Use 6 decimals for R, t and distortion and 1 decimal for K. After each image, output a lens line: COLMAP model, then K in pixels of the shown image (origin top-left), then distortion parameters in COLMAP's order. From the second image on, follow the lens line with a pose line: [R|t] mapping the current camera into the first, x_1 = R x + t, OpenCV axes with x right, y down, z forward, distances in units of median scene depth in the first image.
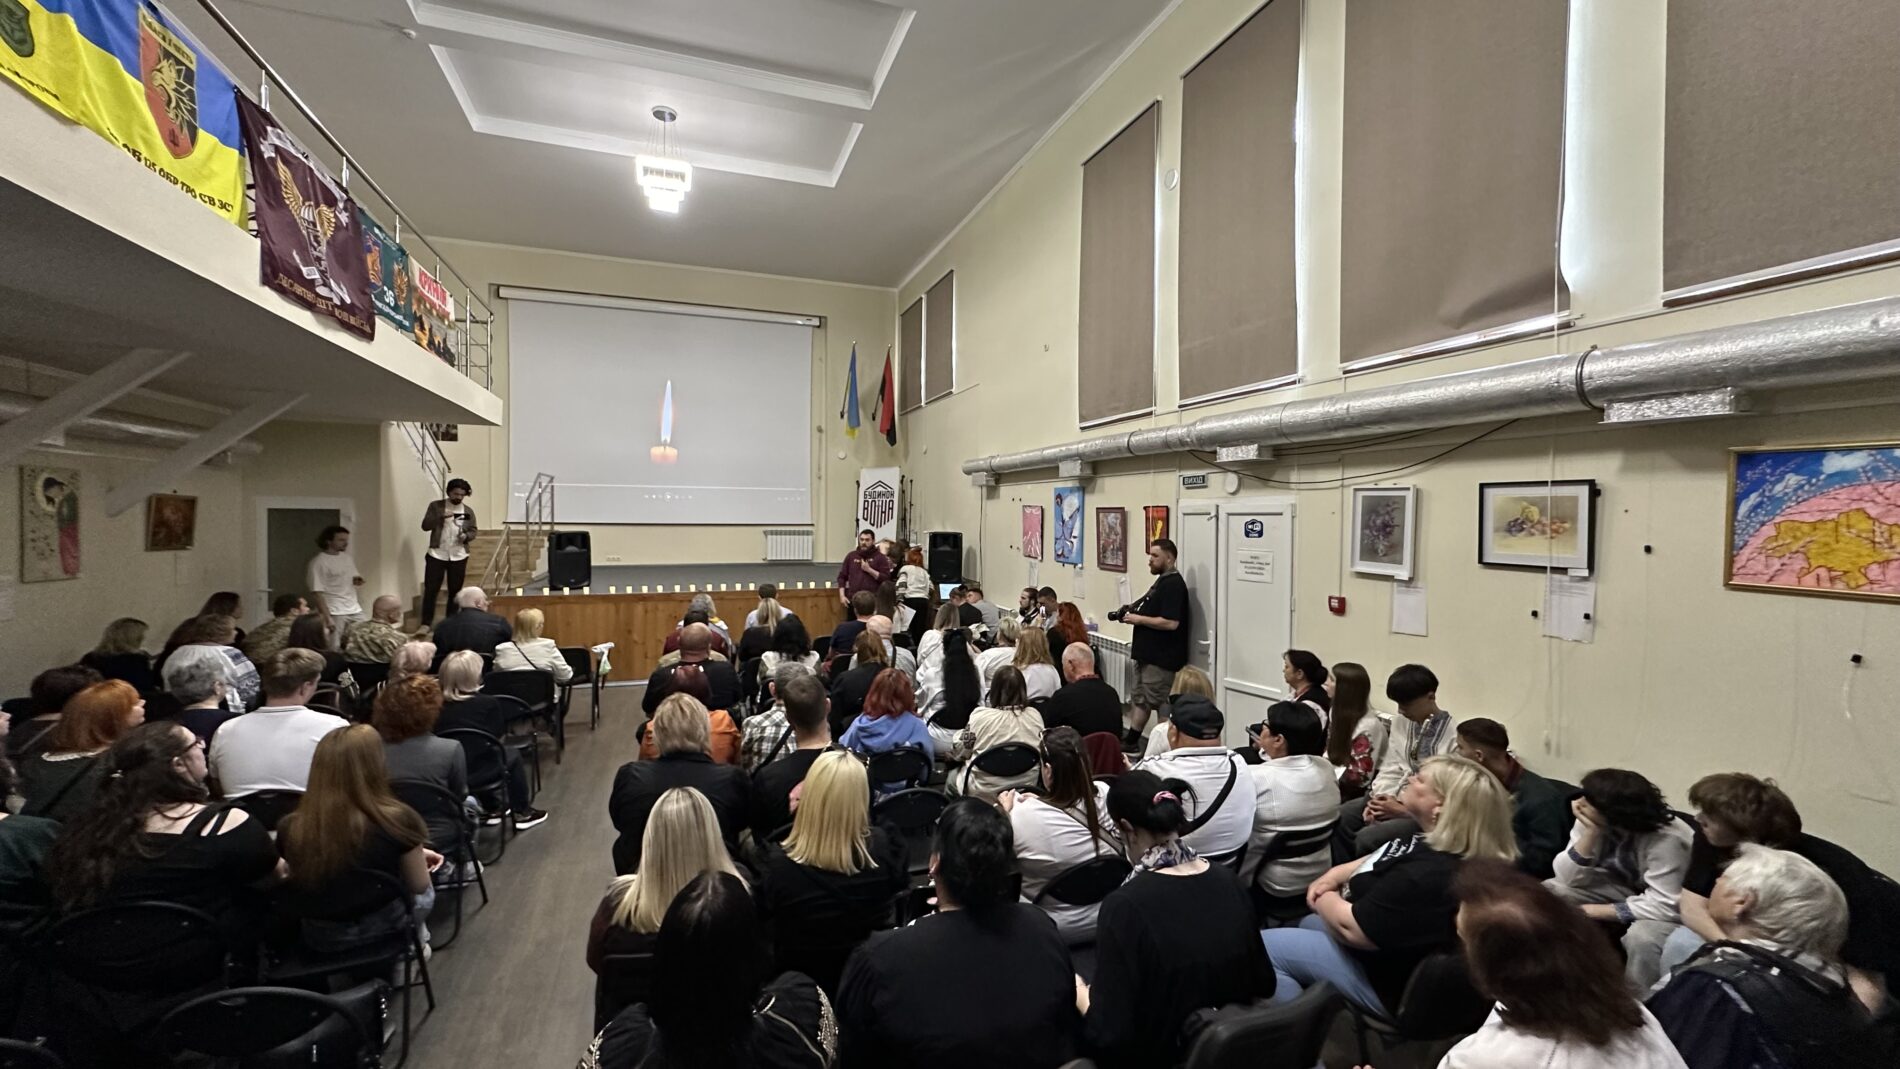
lens RADIAL K [[764.3, 0, 950.0], [0, 764.3, 534.5], [0, 0, 1]] dist [0.000110, 0.000608]
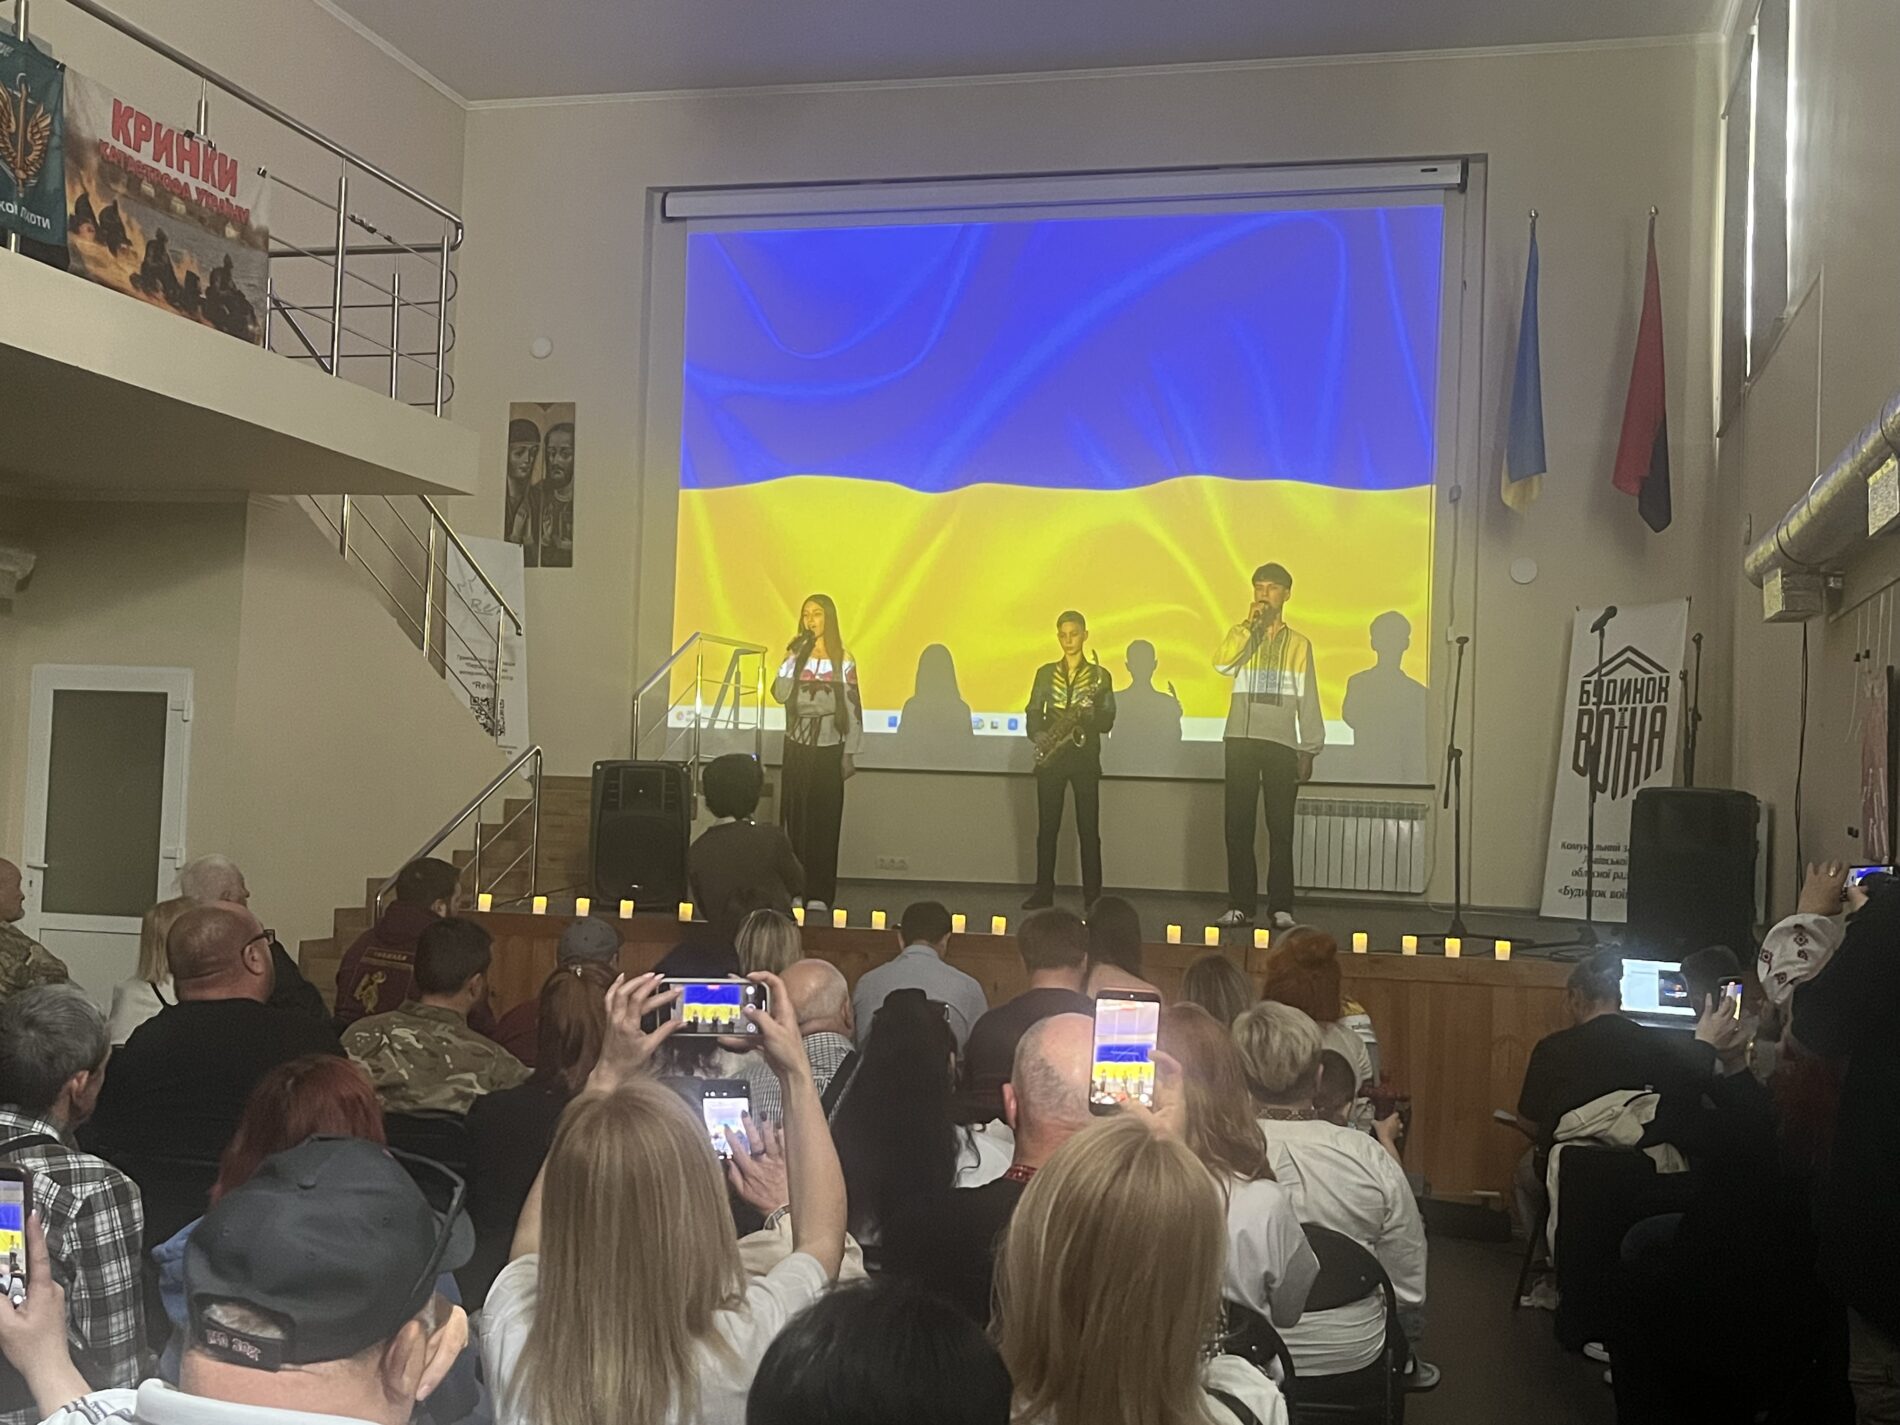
lens RADIAL K [[2116.9, 0, 954.0], [0, 2116.9, 753.5], [0, 0, 1]] dist [0.012233, -0.000448]
pose [[0.830428, 0.006478, -0.557088, 0.433048], [-0.039442, 0.998107, -0.047188, 0.066044], [0.555728, 0.061159, 0.829112, 0.352164]]
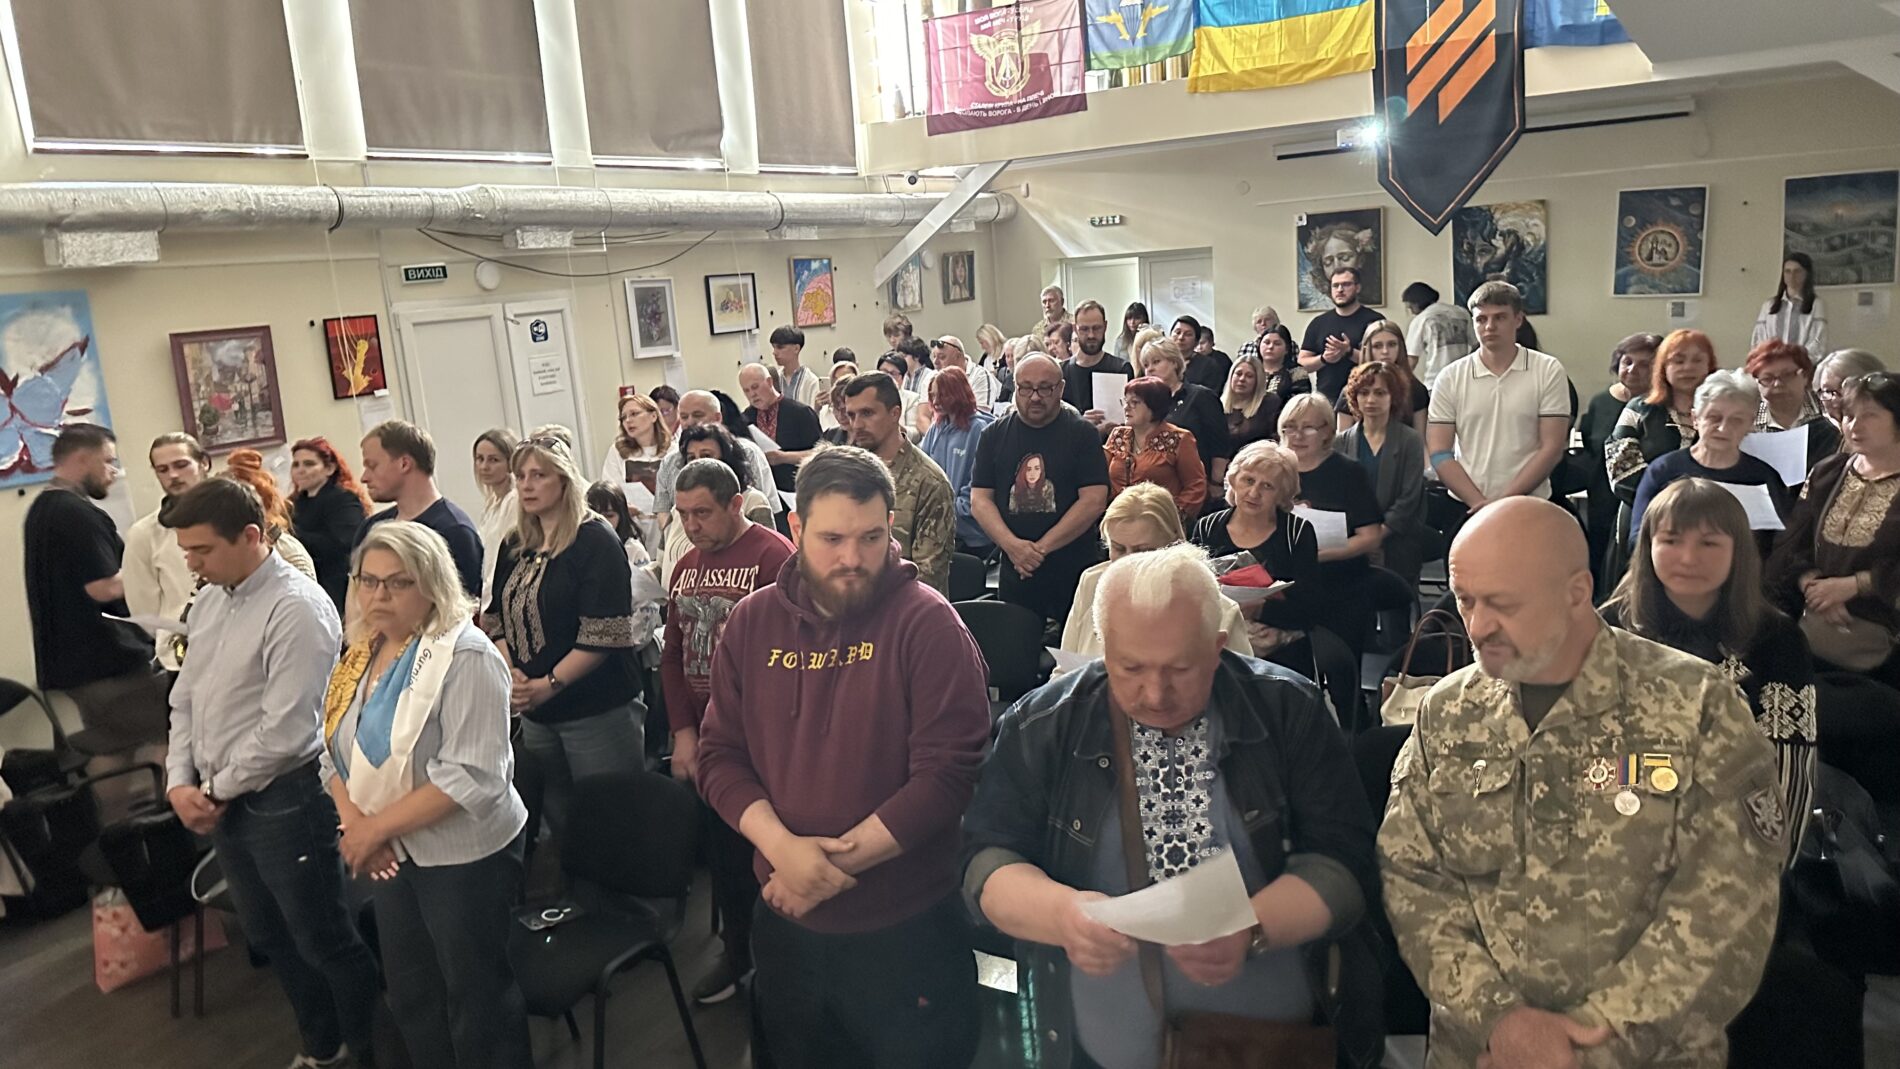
lens RADIAL K [[1311.7, 0, 950.0], [0, 1311.7, 534.5], [0, 0, 1]] dist [0.009911, -0.049244]
pose [[-0.646363, -0.107807, 0.755376, -1.089403], [0.092102, 0.971707, 0.217491, -0.067038], [-0.757451, 0.210150, -0.618146, 1.706304]]
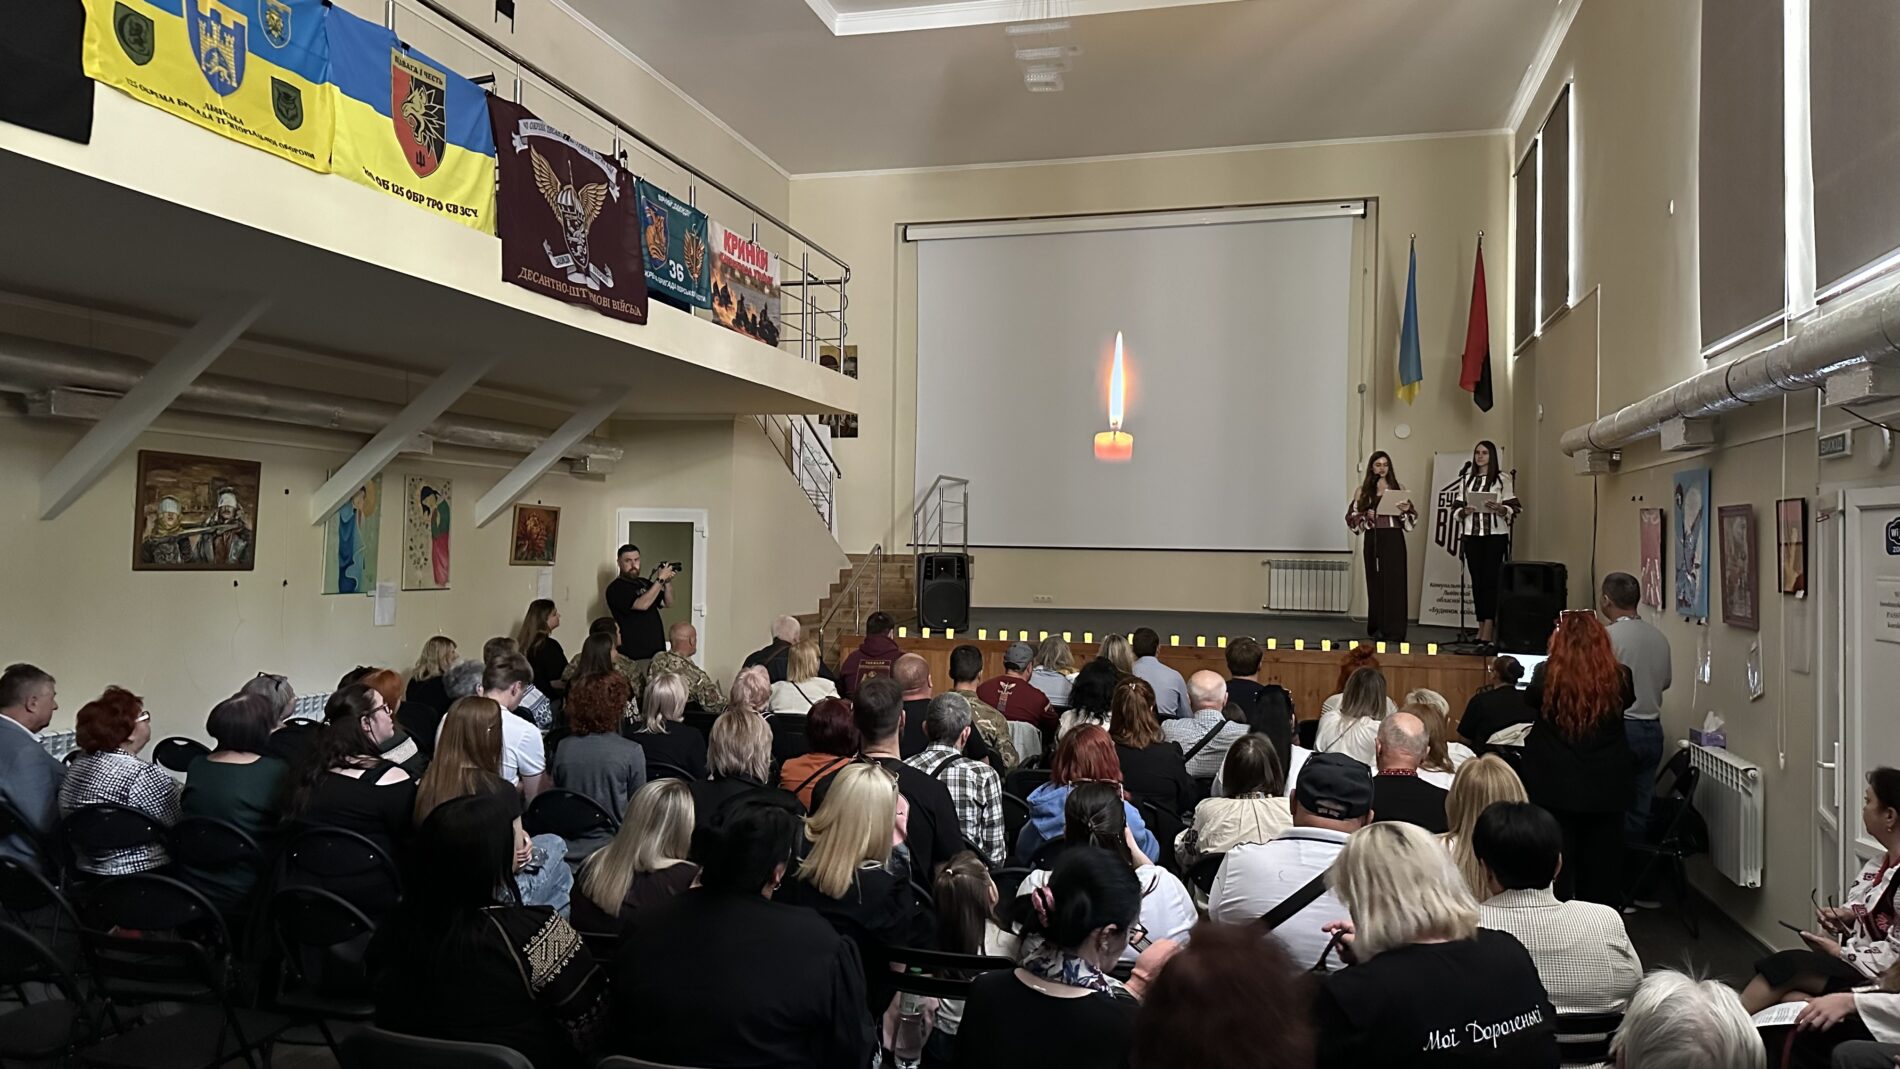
lens RADIAL K [[1320.0, 0, 950.0], [0, 1320.0, 534.5], [0, 0, 1]] dist [0.147048, -0.328831]
pose [[0.826678, -0.002030, -0.562672, 0.397074], [-0.018522, 0.999353, -0.030818, 0.030739], [0.562370, 0.035898, 0.826106, -0.069892]]
